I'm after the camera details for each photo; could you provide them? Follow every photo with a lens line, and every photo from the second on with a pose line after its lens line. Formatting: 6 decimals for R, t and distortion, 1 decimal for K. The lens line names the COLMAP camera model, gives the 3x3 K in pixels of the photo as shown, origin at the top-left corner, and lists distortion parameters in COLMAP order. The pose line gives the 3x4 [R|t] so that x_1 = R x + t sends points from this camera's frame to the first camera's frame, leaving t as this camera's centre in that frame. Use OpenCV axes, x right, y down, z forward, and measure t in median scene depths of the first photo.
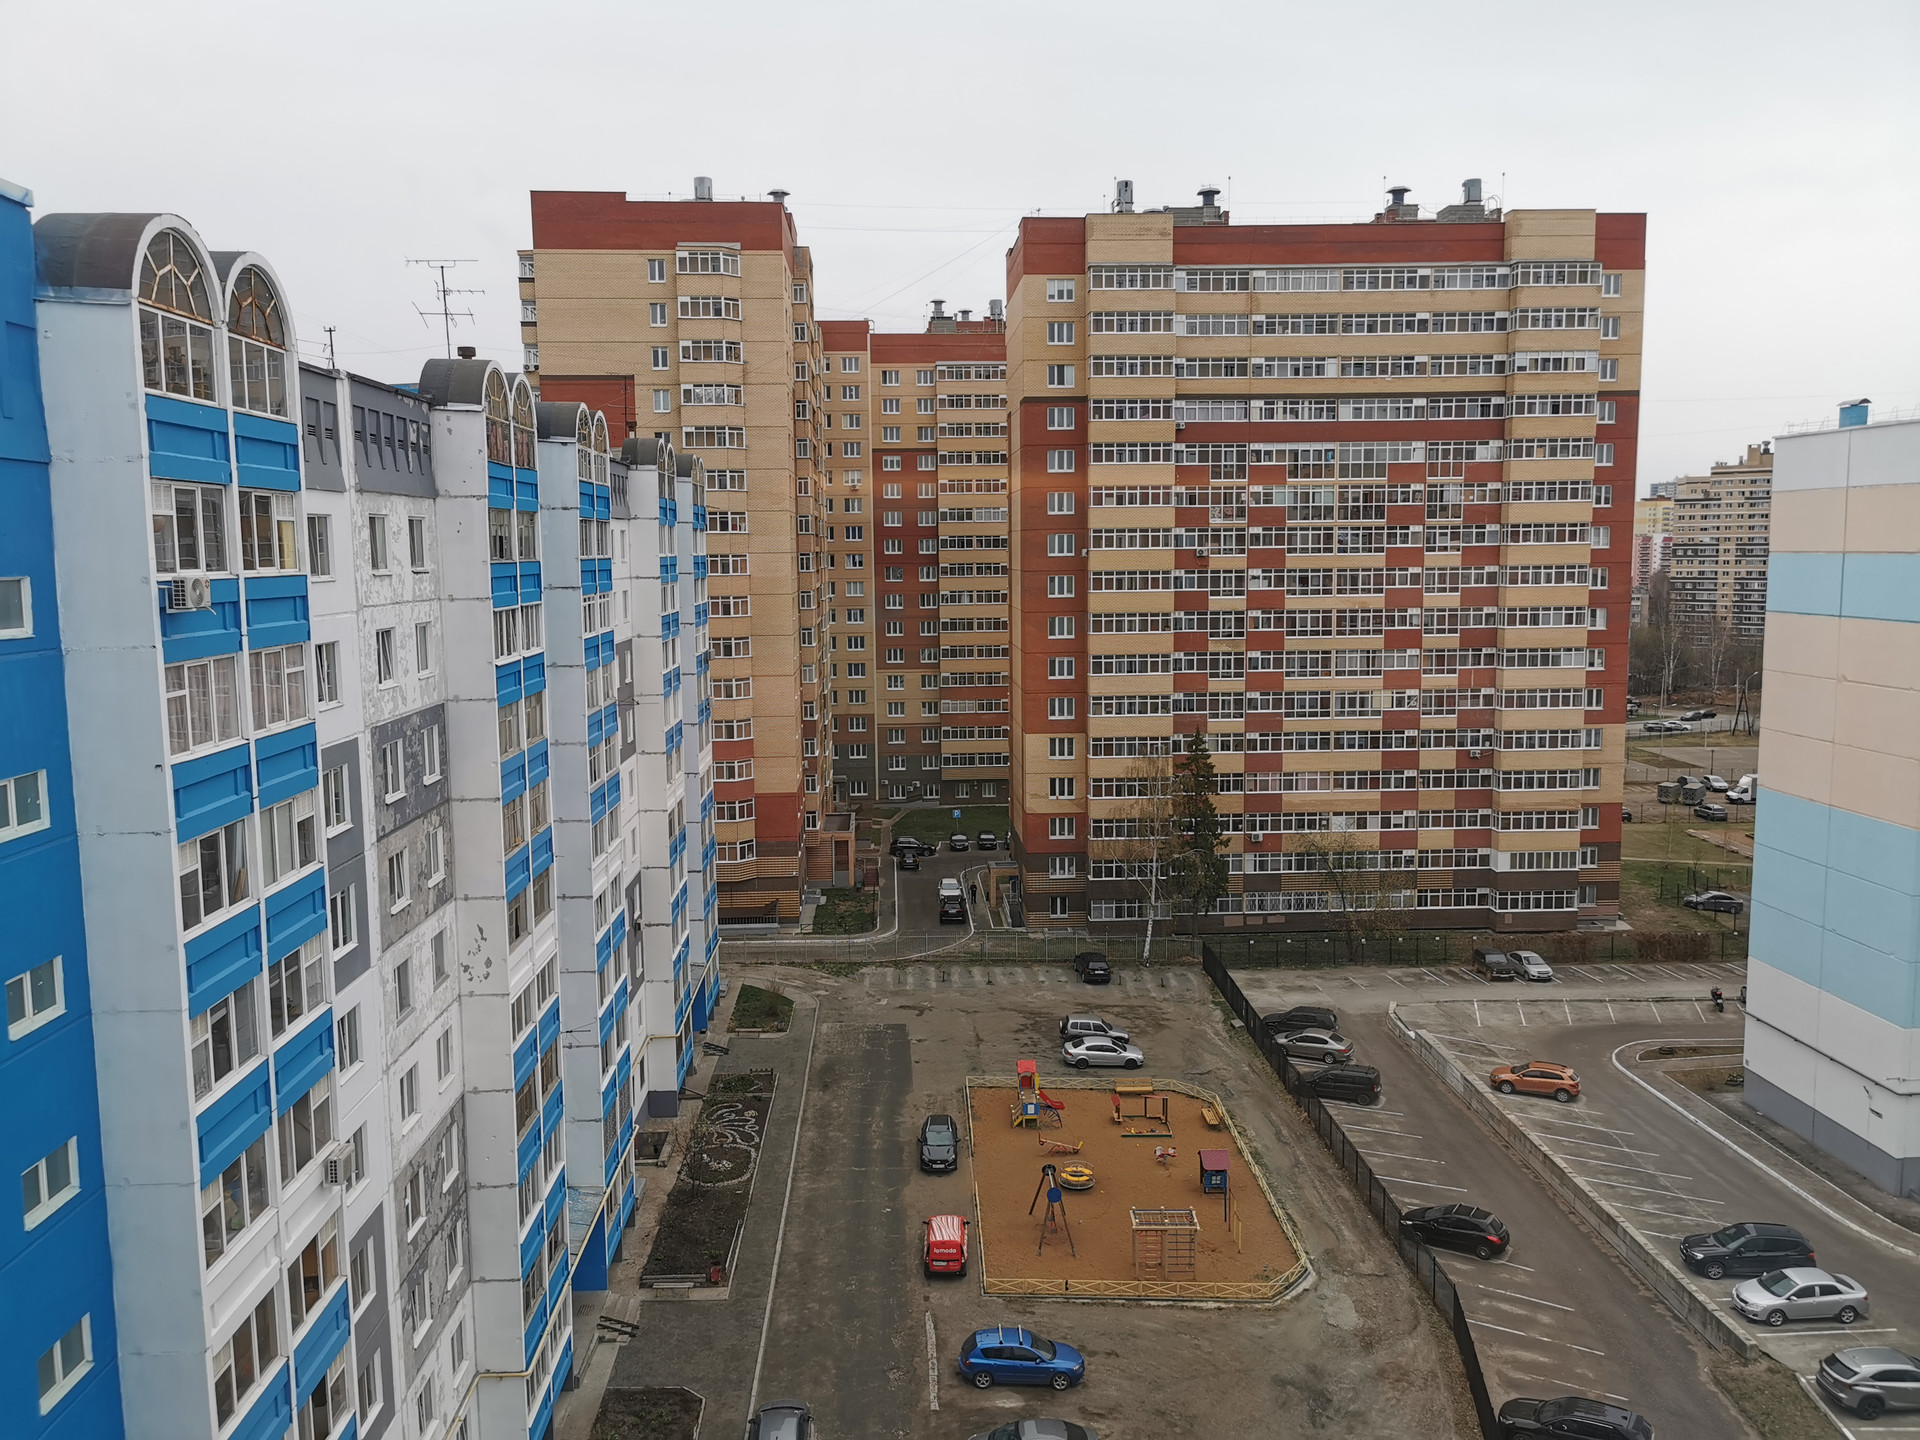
lens RADIAL K [[1489.3, 0, 973.3], [0, 1489.3, 716.5], [0, 0, 1]] dist [0.046732, -0.057156]
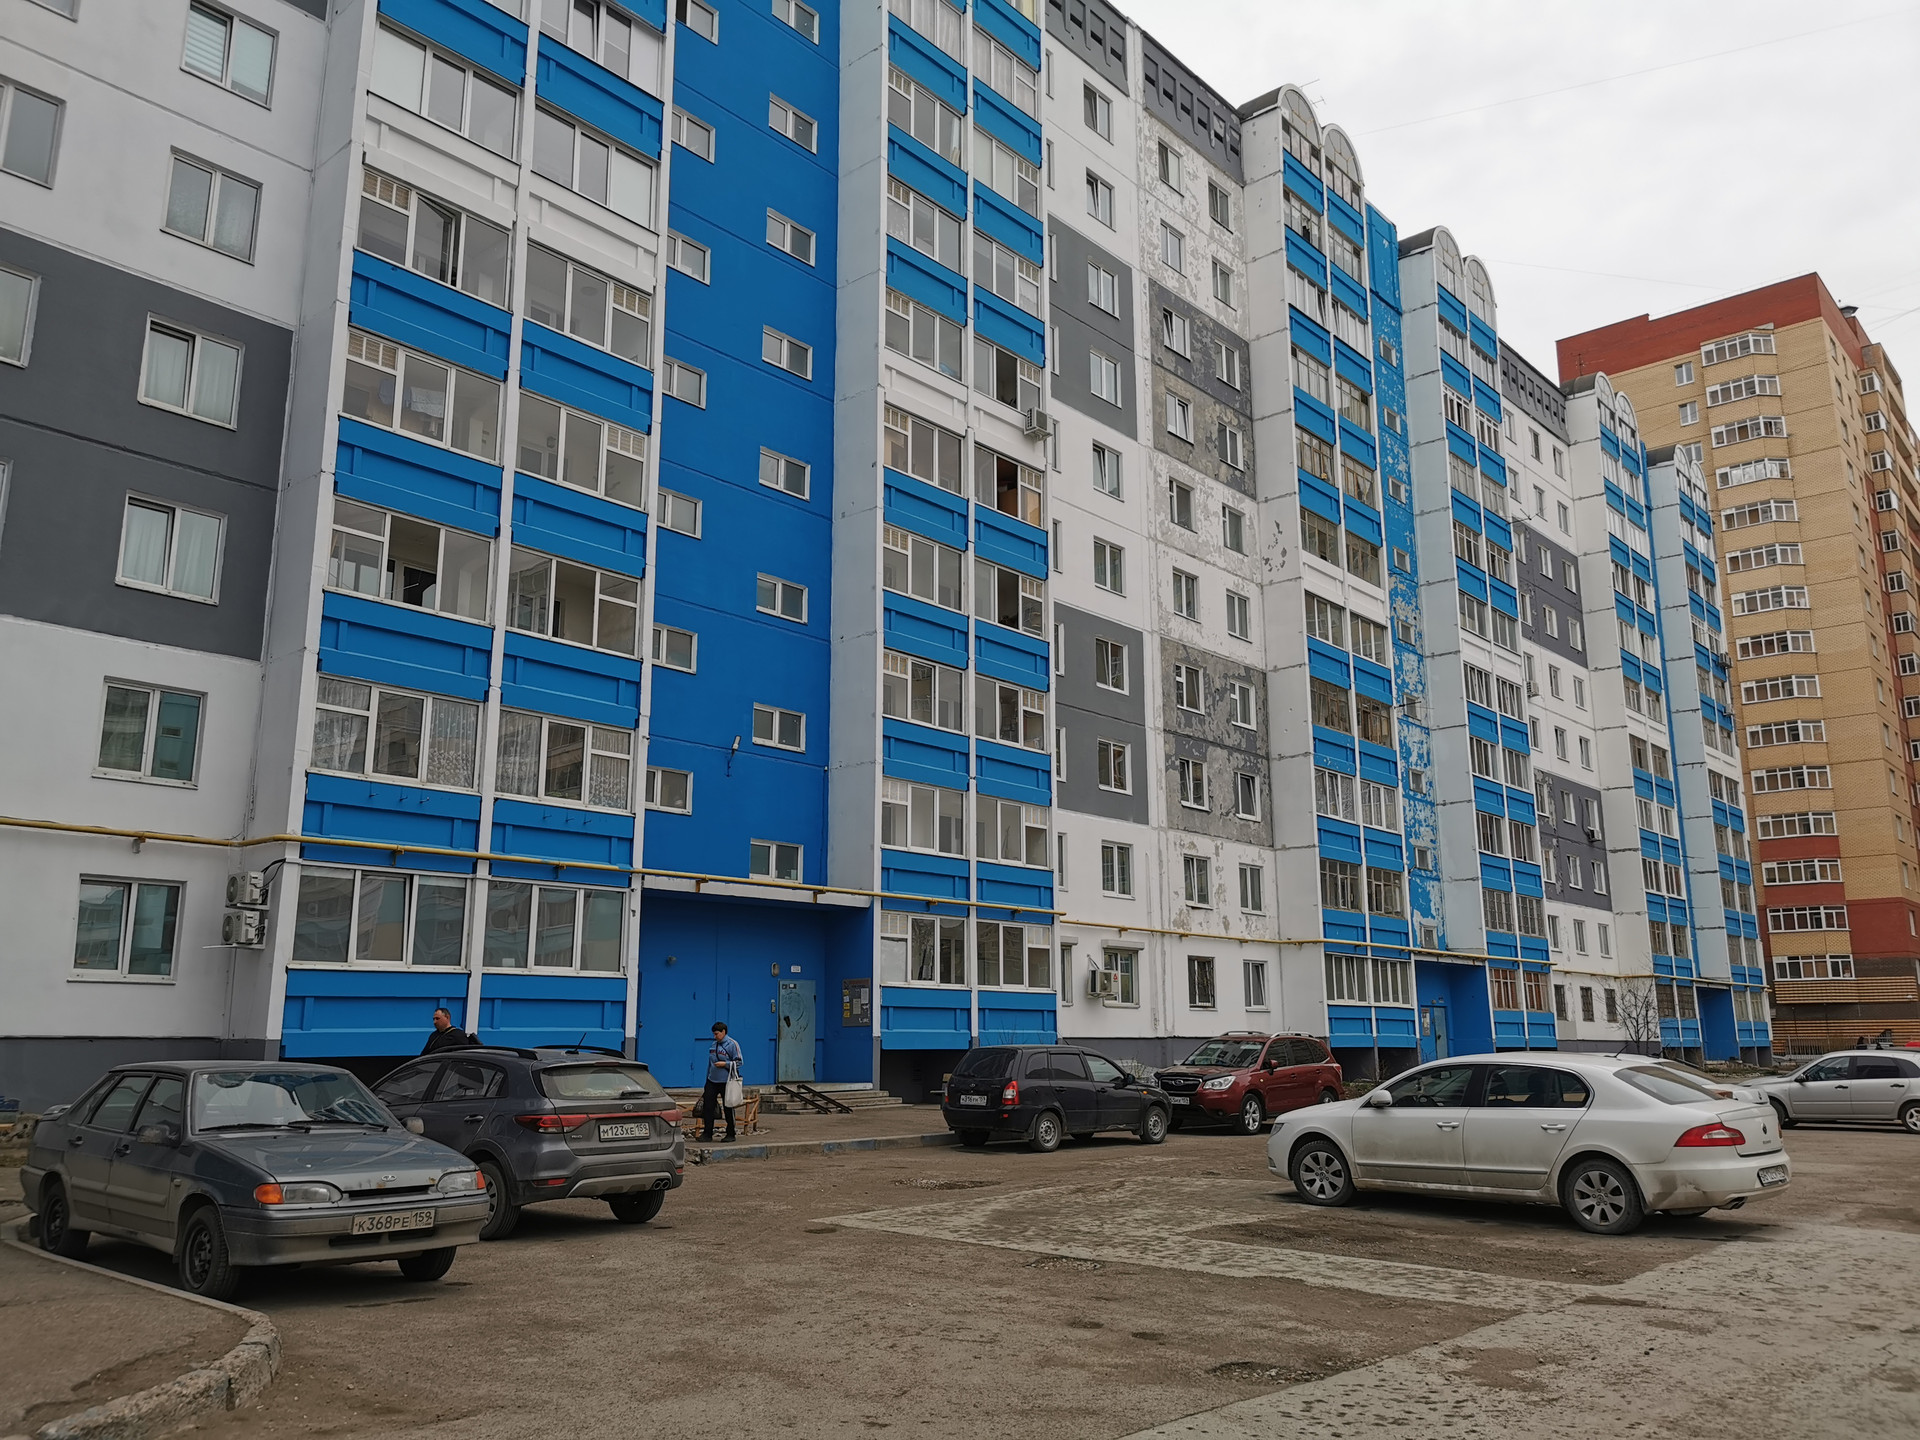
lens RADIAL K [[1489.3, 0, 958.7], [0, 1489.3, 719.2], [0, 0, 1]] dist [0.046732, -0.057156]
pose [[0.712411, -0.139459, -0.687766, 0.103514], [-0.082471, 0.956626, -0.279402, 0.247500], [0.696900, 0.255770, 0.670009, 0.041724]]
